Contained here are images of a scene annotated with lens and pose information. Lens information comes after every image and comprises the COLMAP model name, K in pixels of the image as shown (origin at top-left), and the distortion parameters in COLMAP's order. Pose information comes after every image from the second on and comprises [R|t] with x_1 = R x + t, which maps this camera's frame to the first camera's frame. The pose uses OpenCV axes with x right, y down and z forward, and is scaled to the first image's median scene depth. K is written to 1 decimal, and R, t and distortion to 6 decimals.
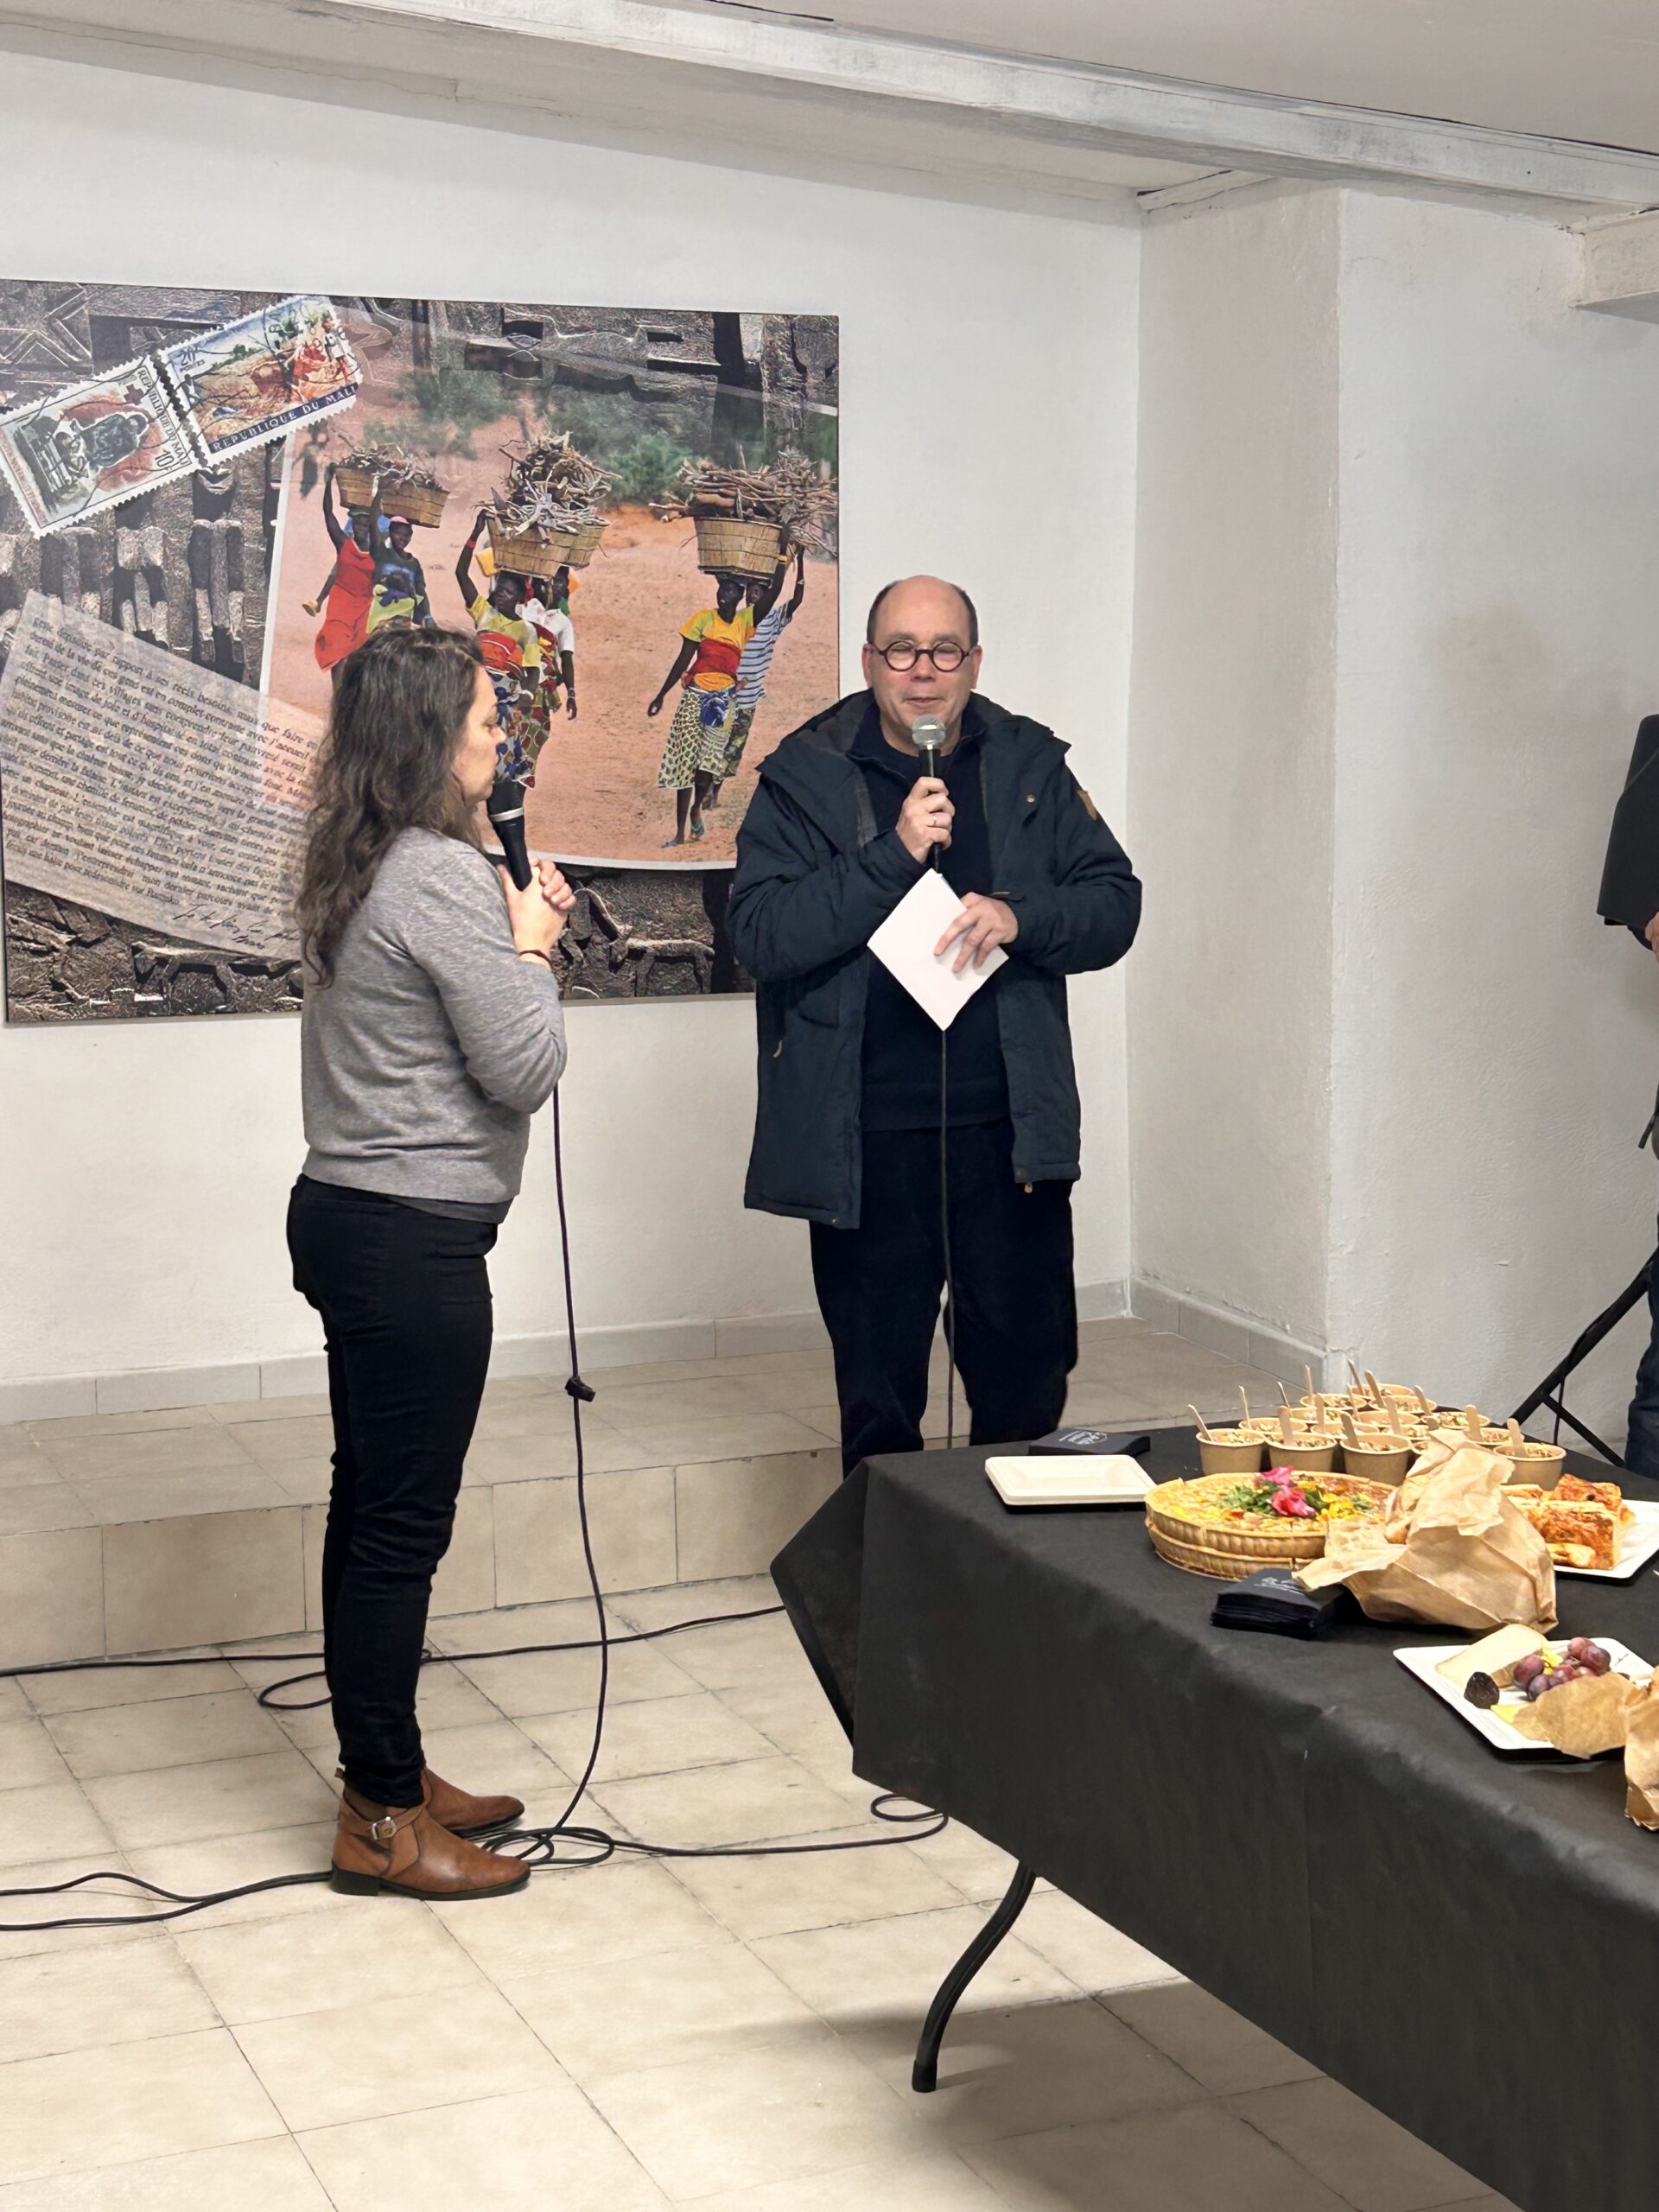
lens RADIAL K [[3411.2, 0, 834.5], [0, 3411.2, 1107.1], [0, 0, 1]] dist [0.082891, 0.000000]
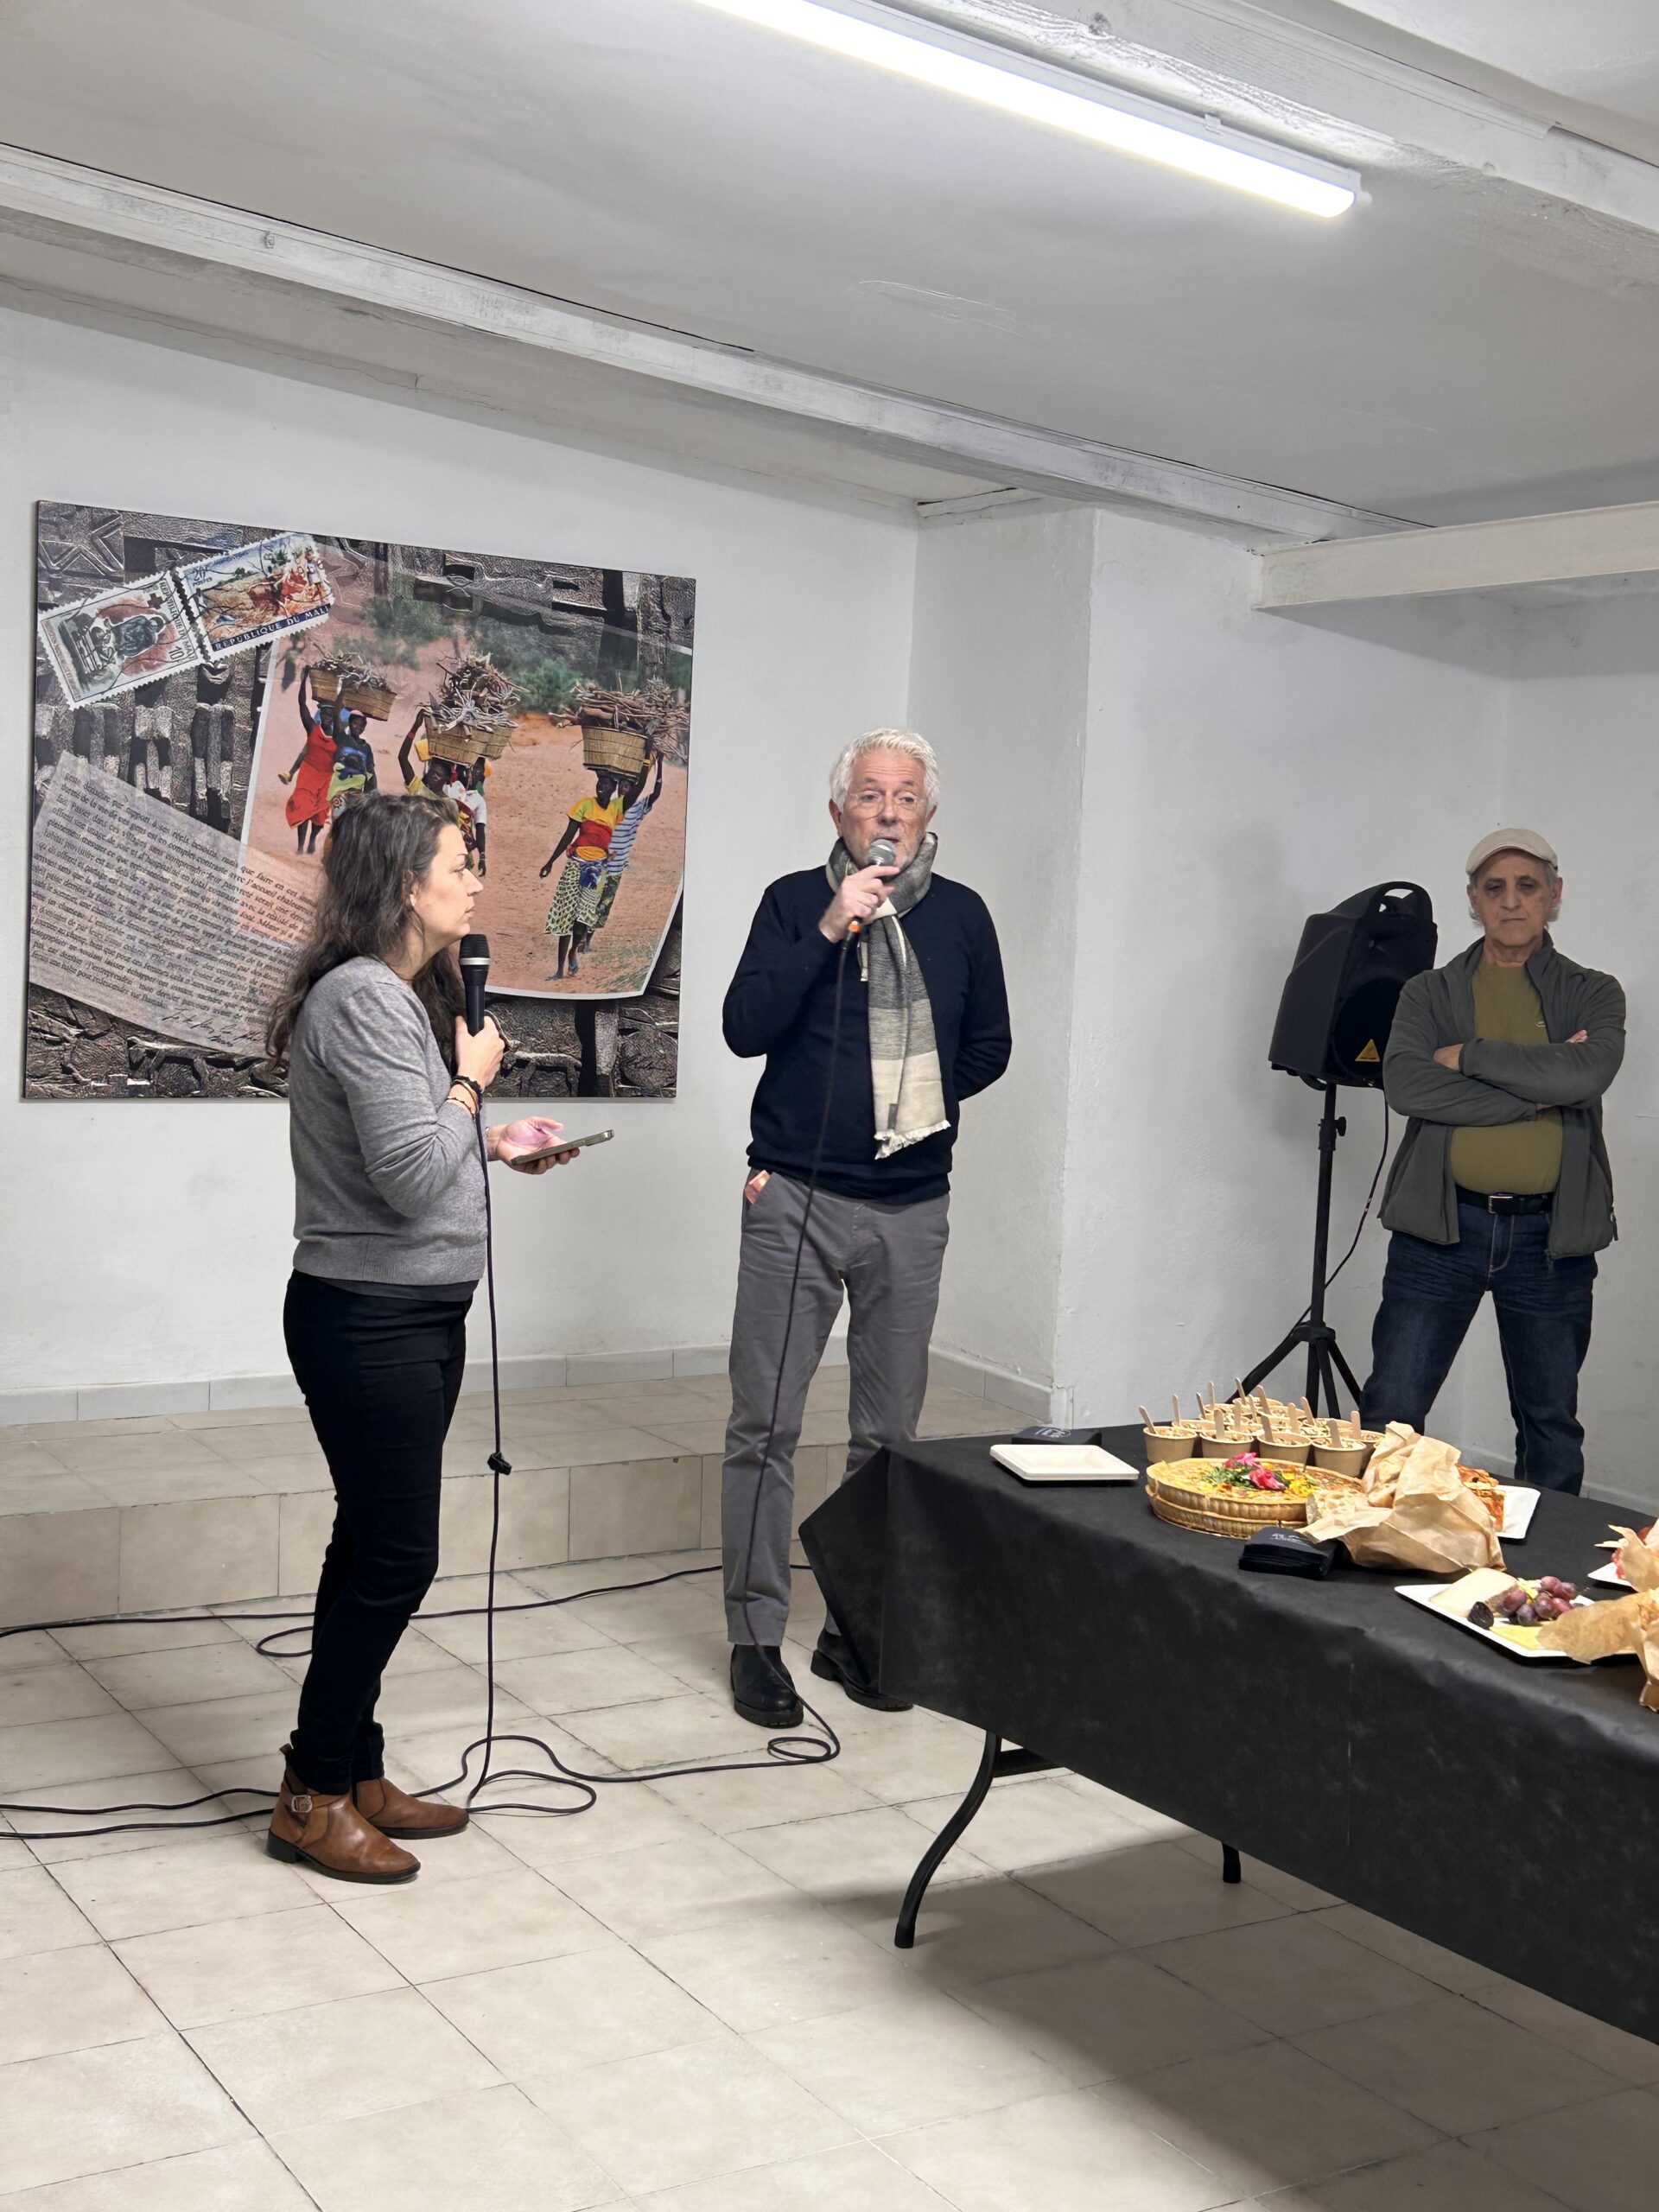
lens RADIAL K [[2663.3, 0, 824.6], [0, 2663.3, 1092.0], [0, 0, 1]] dist [0.064831, 0.000000]
pose [[0.987623, 0.037610, 0.152273, -0.104024], [-0.030150, 0.998243, -0.051010, 0.013567], [-0.153924, 0.045788, 0.987021, 0.006305]]
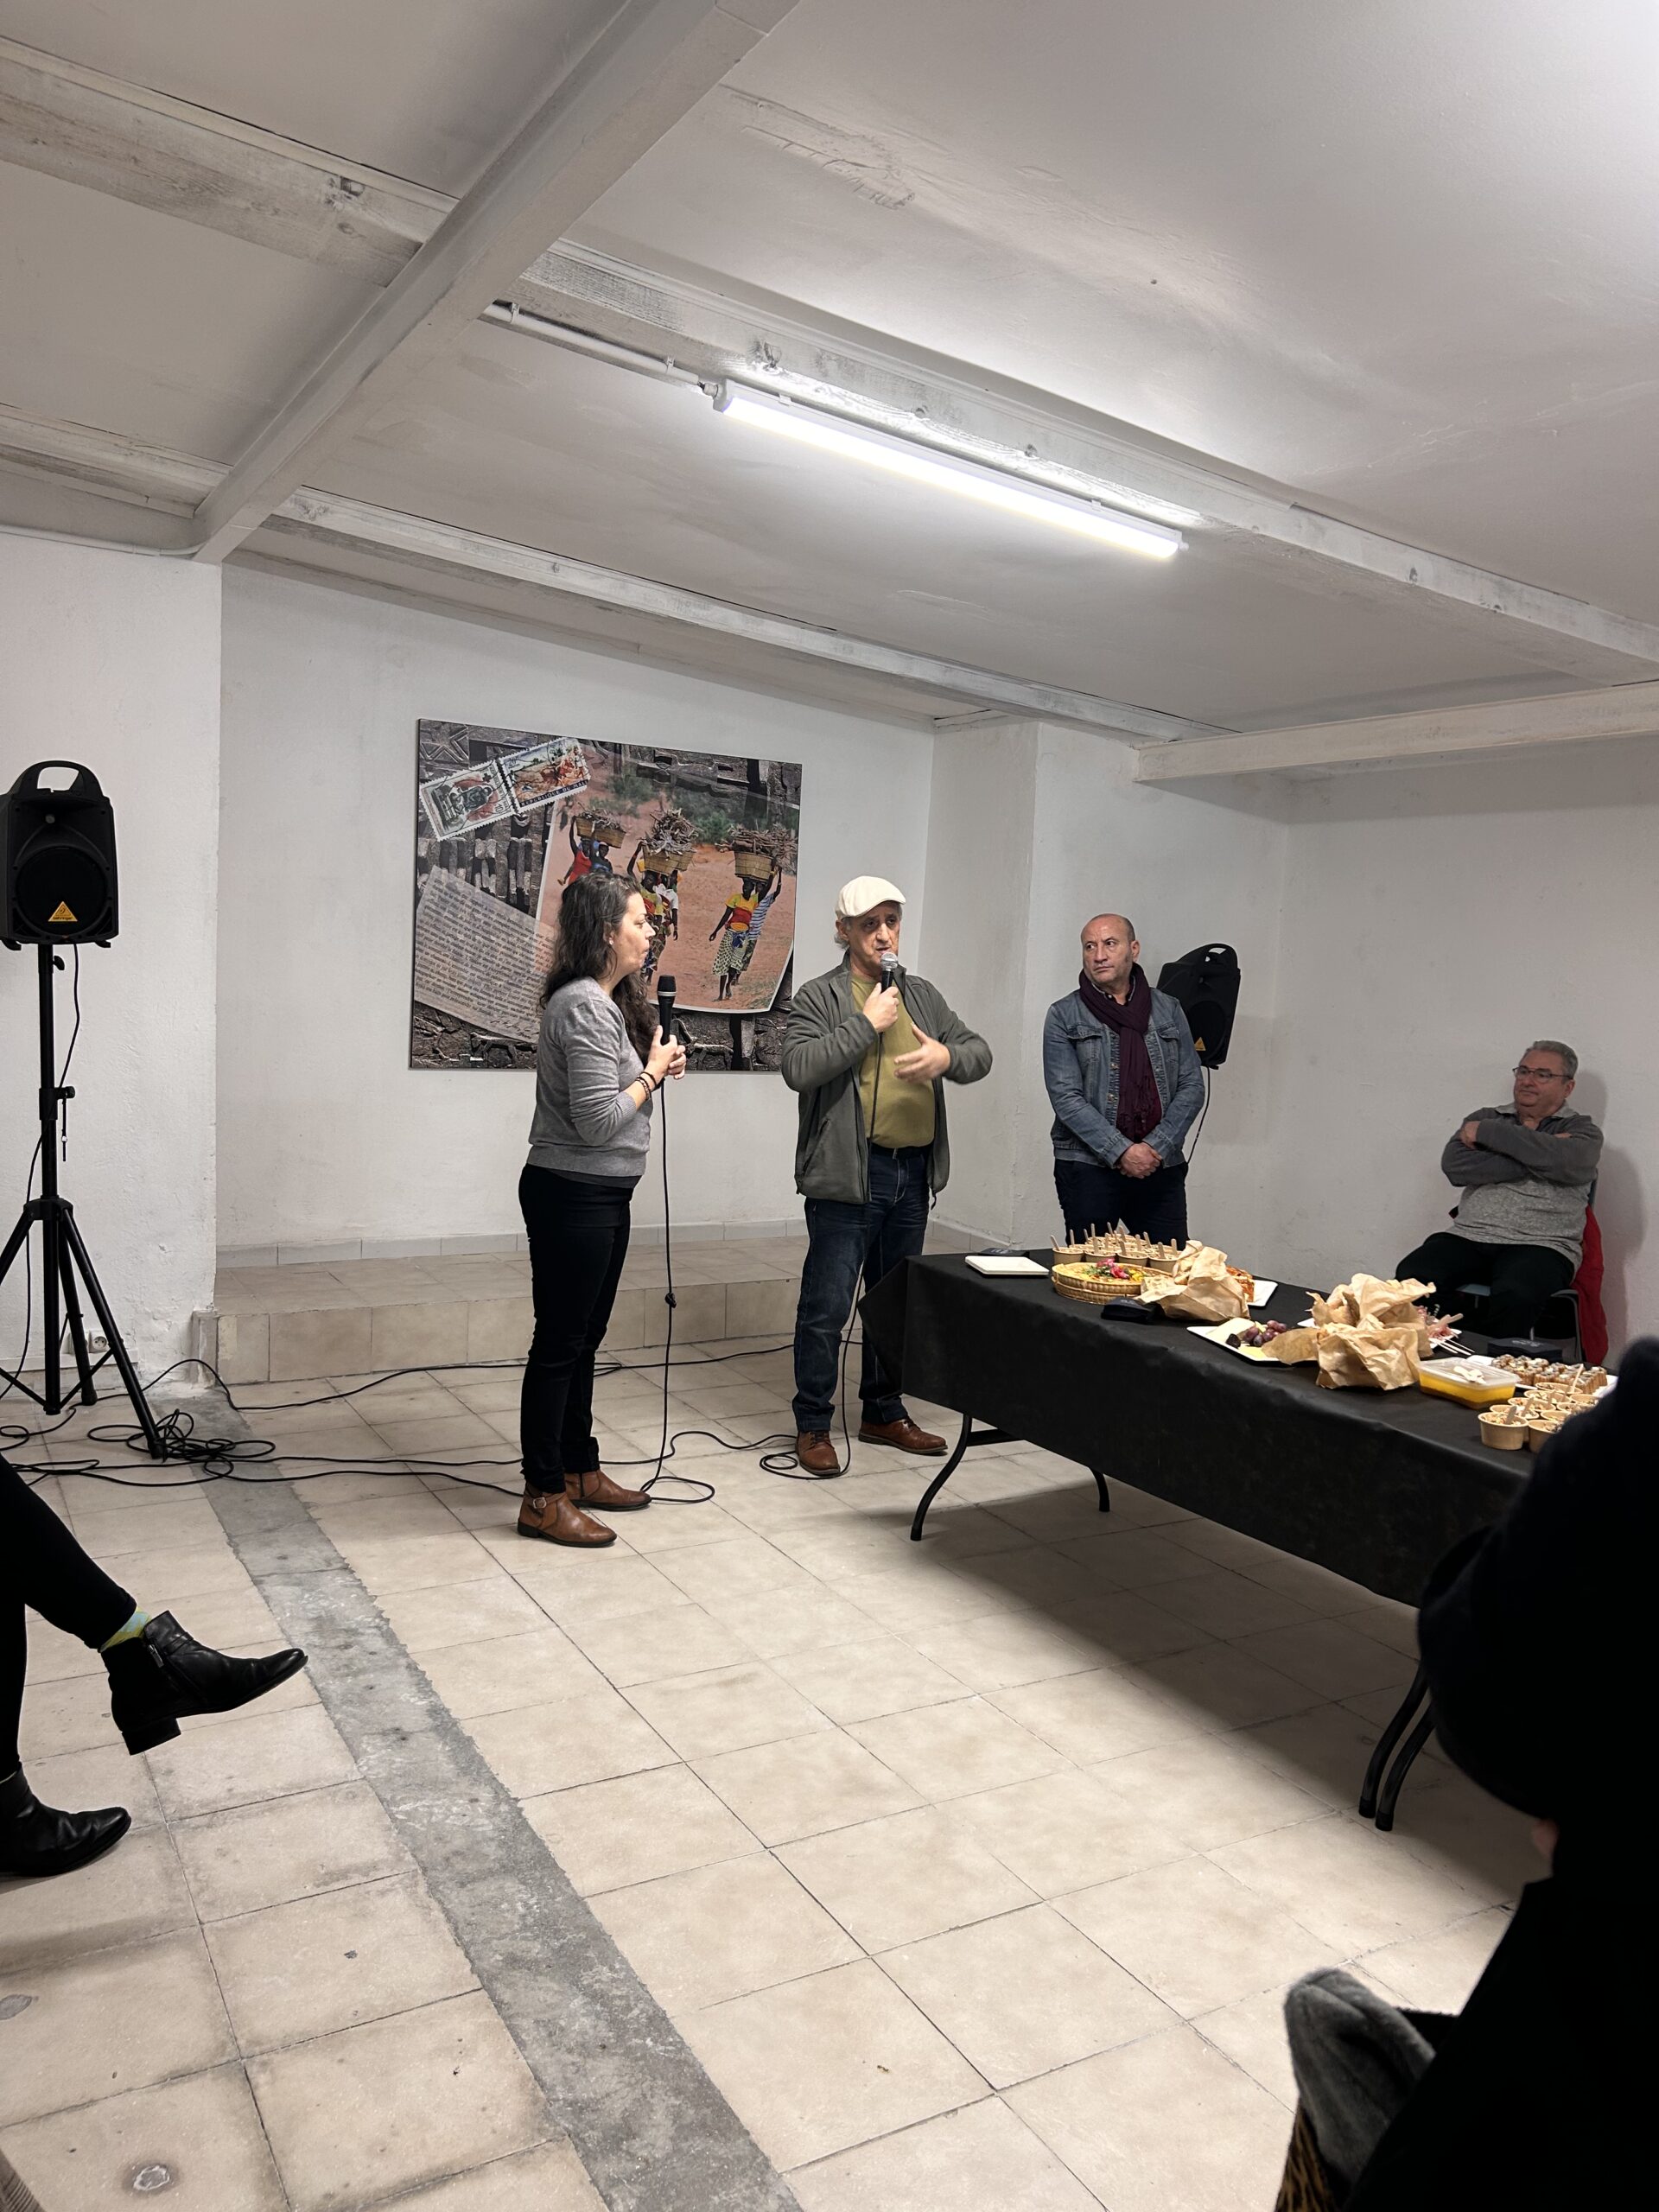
lens RADIAL K [[1662.9, 0, 828.7], [0, 1662.9, 1104.9], [0, 0, 1]] dist [0.077833, -0.003083]
pose [[0.991698, 0.041418, 0.121736, -0.109933], [-0.037063, 0.998597, -0.037823, 0.027997], [-0.123132, 0.032997, 0.991842, -0.055735]]
